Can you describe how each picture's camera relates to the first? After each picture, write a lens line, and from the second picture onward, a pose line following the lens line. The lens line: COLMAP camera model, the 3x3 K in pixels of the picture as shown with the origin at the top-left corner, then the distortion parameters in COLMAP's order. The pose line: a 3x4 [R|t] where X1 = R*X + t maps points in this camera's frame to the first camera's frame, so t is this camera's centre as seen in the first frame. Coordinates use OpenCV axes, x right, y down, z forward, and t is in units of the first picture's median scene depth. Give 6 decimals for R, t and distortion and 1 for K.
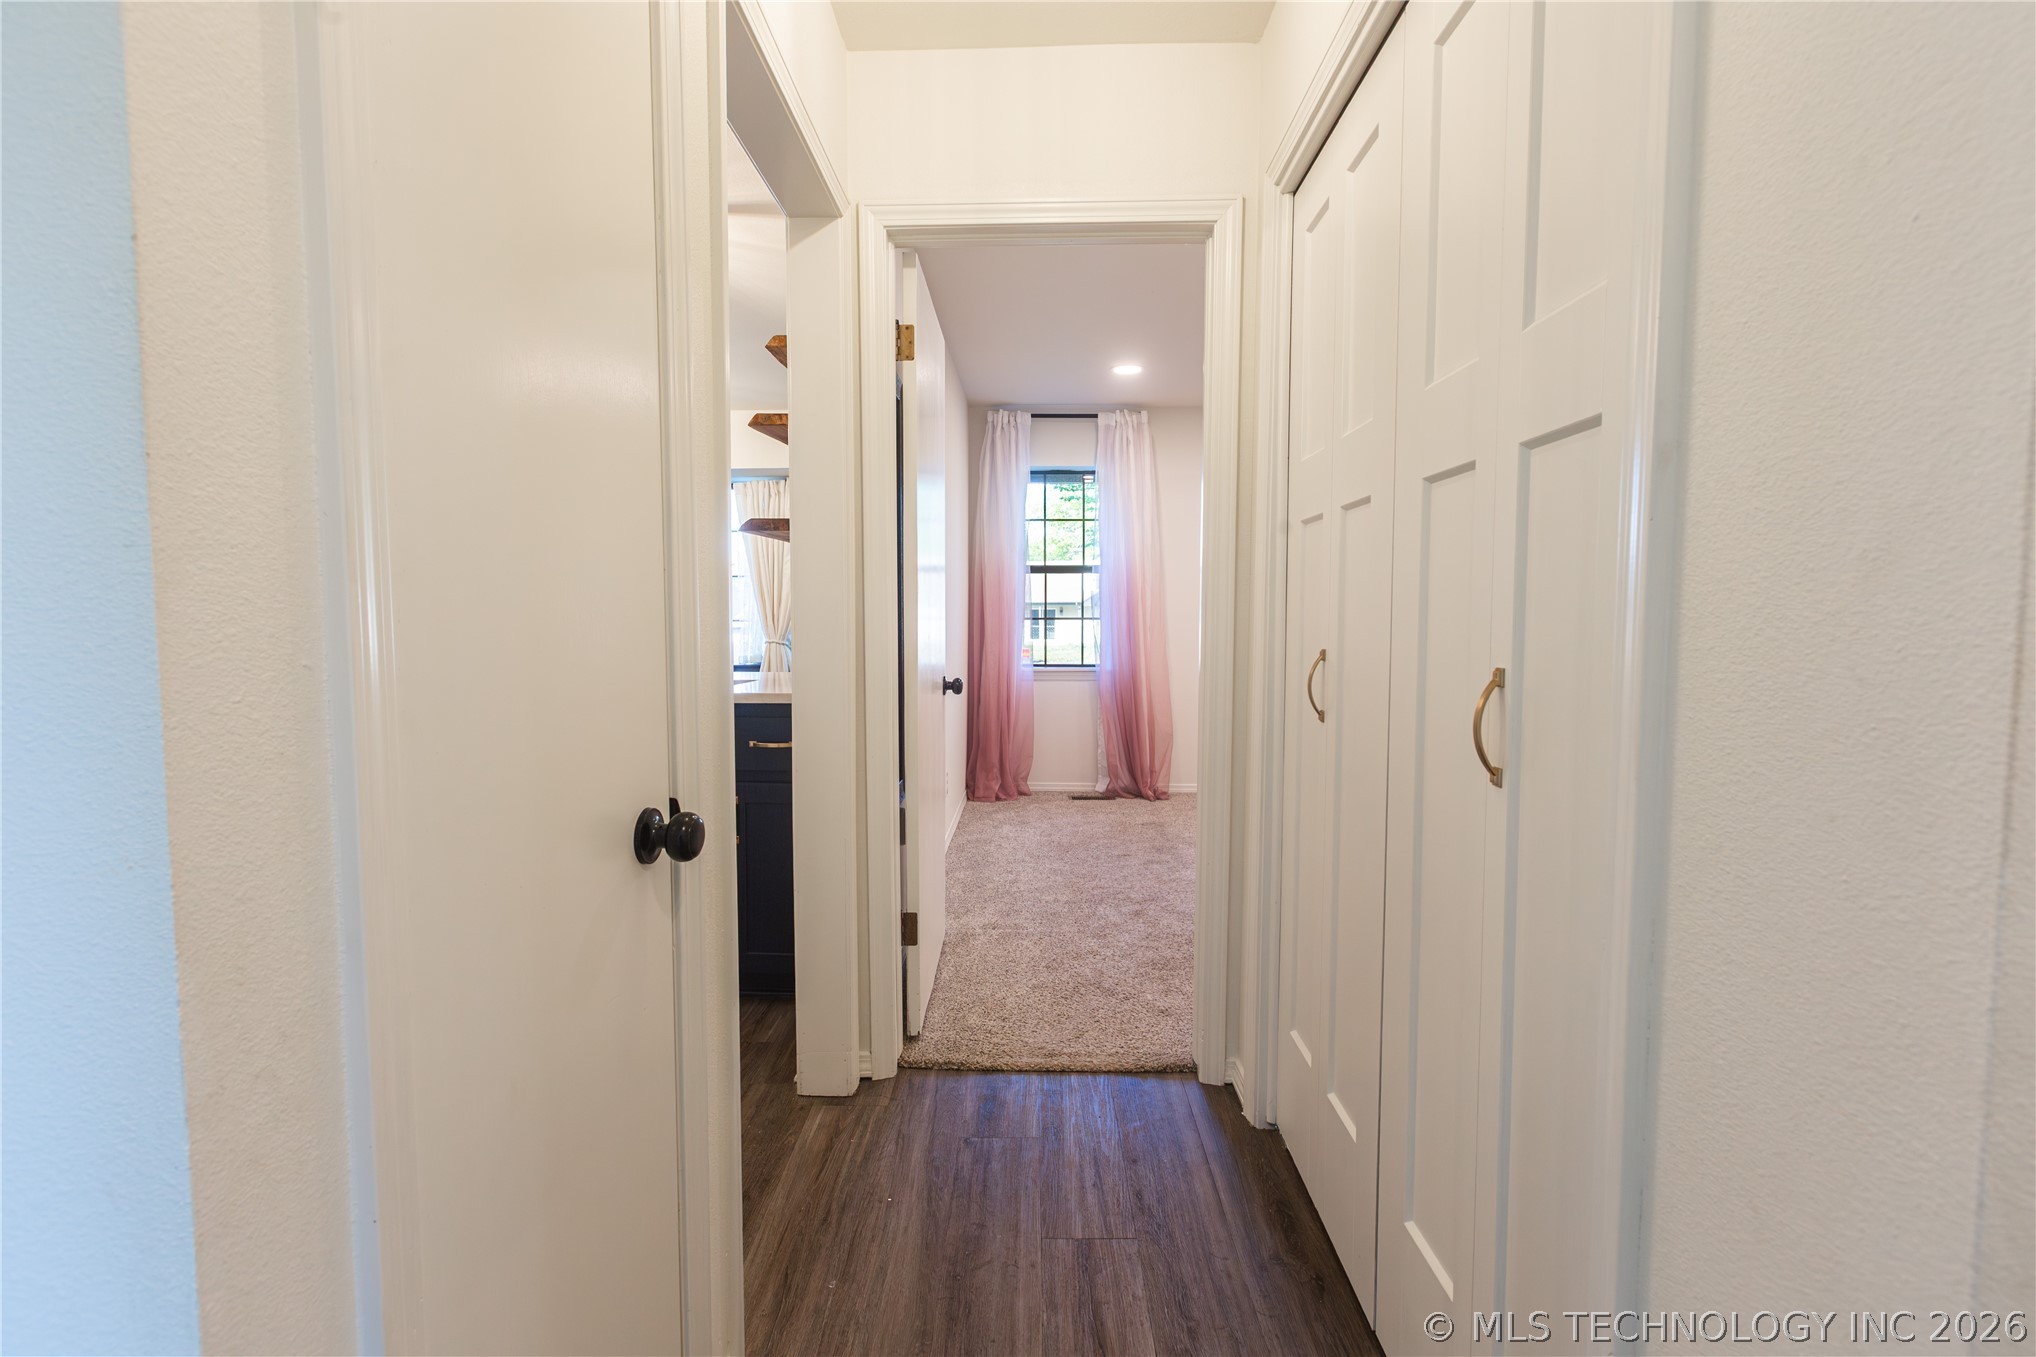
lens RADIAL K [[924.6, 0, 1007.6], [0, 924.6, 662.0], [0, 0, 1]] dist [0.001318, 0.000465]
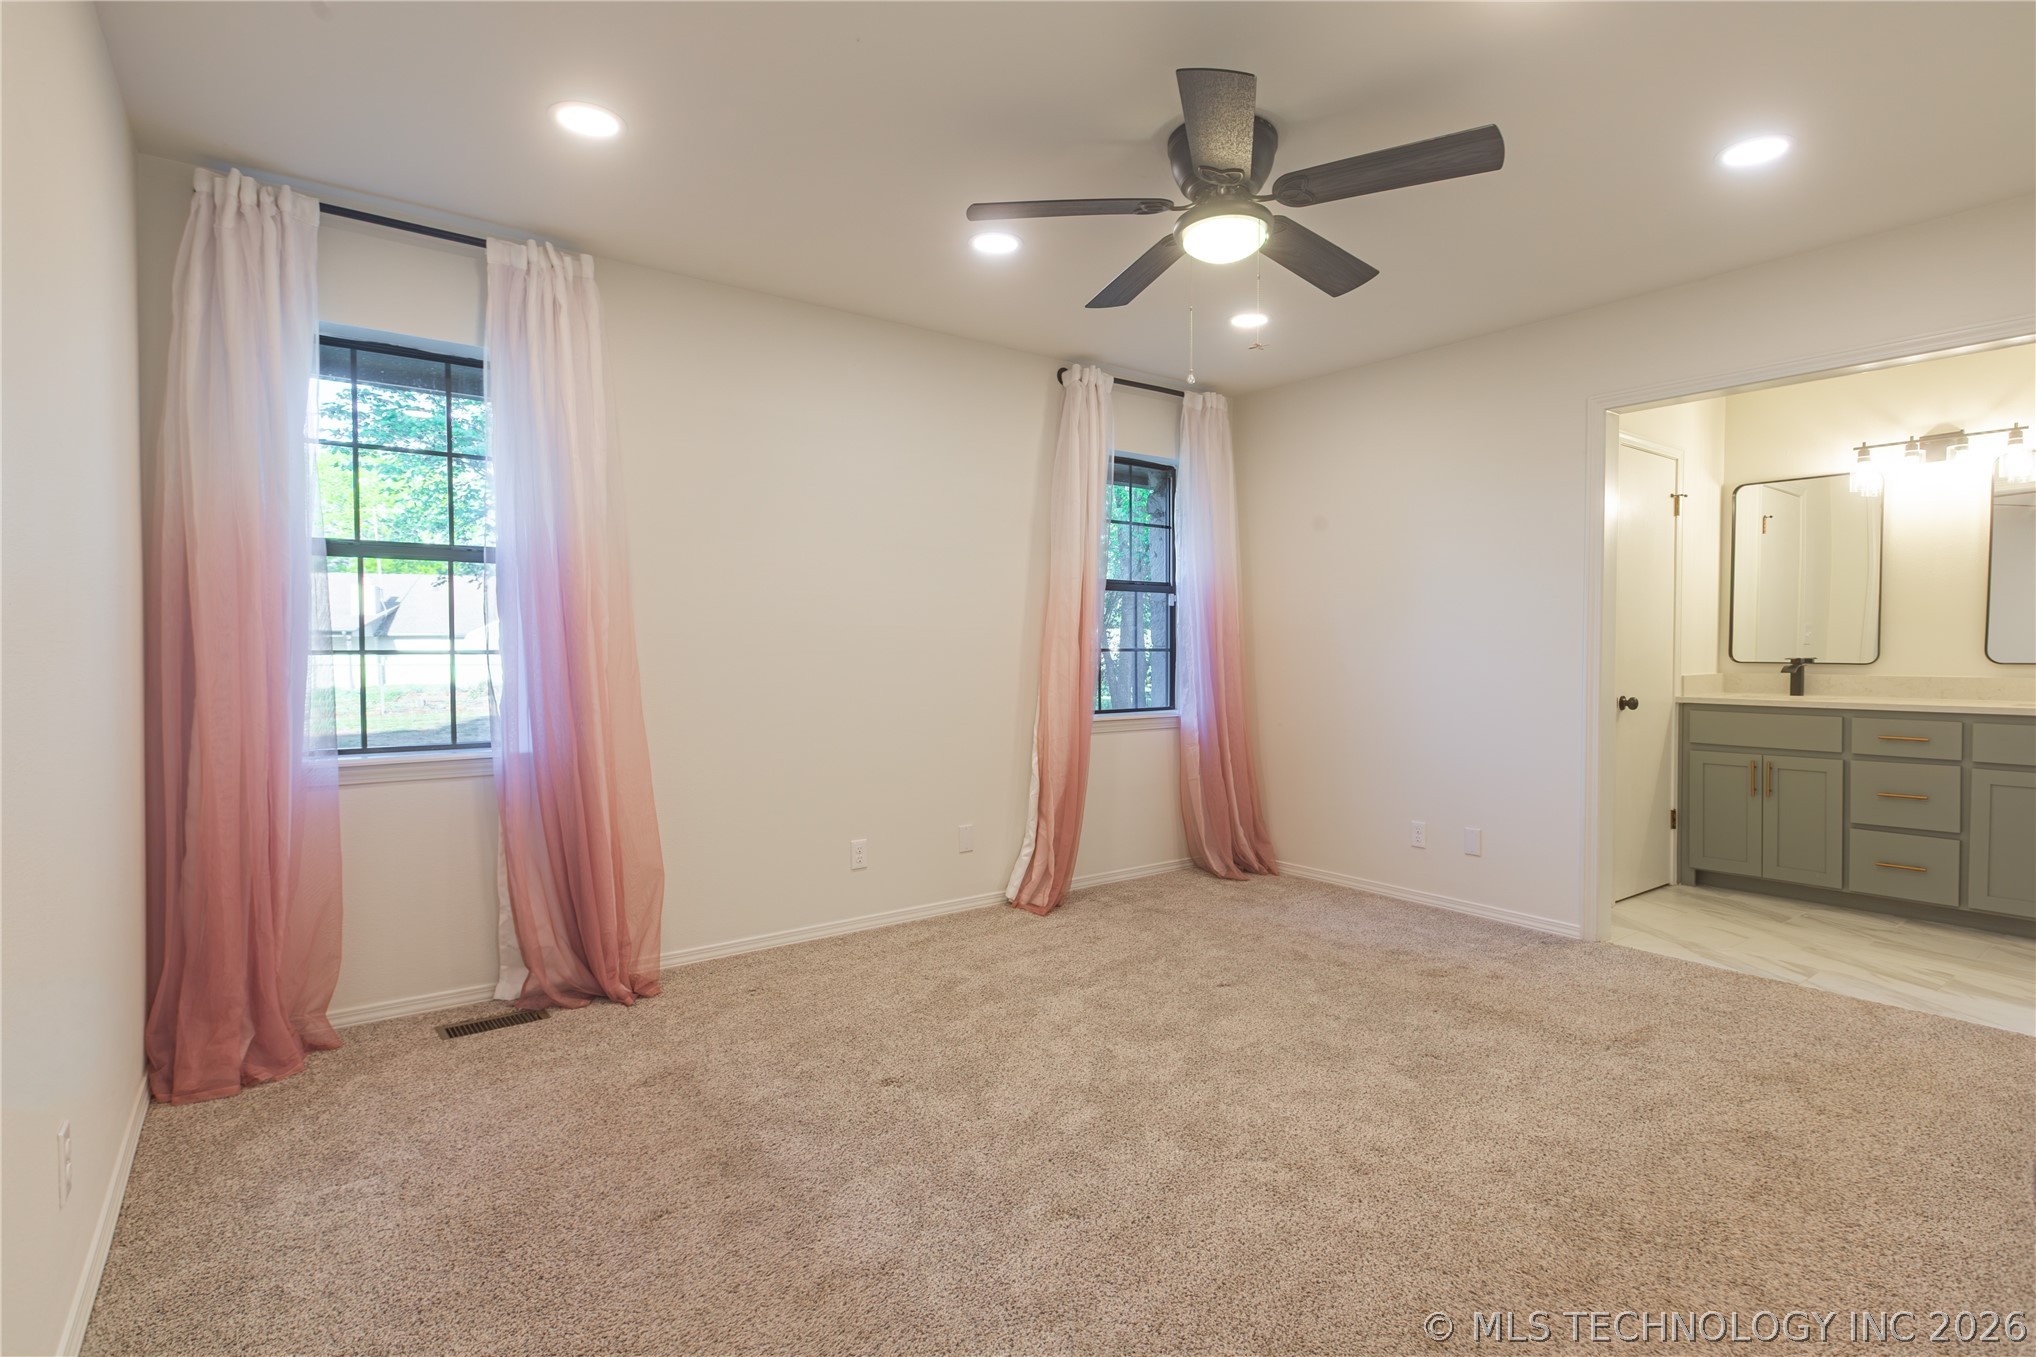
lens RADIAL K [[979.0, 0, 1018.0], [0, 979.0, 678.5], [0, 0, 1]] dist [0.025854, -0.014524]
pose [[0.775235, -0.015516, 0.631482, -0.019714], [0.028579, 0.999536, -0.010526, -0.019283], [-0.631026, 0.026207, 0.775319, 0.419154]]
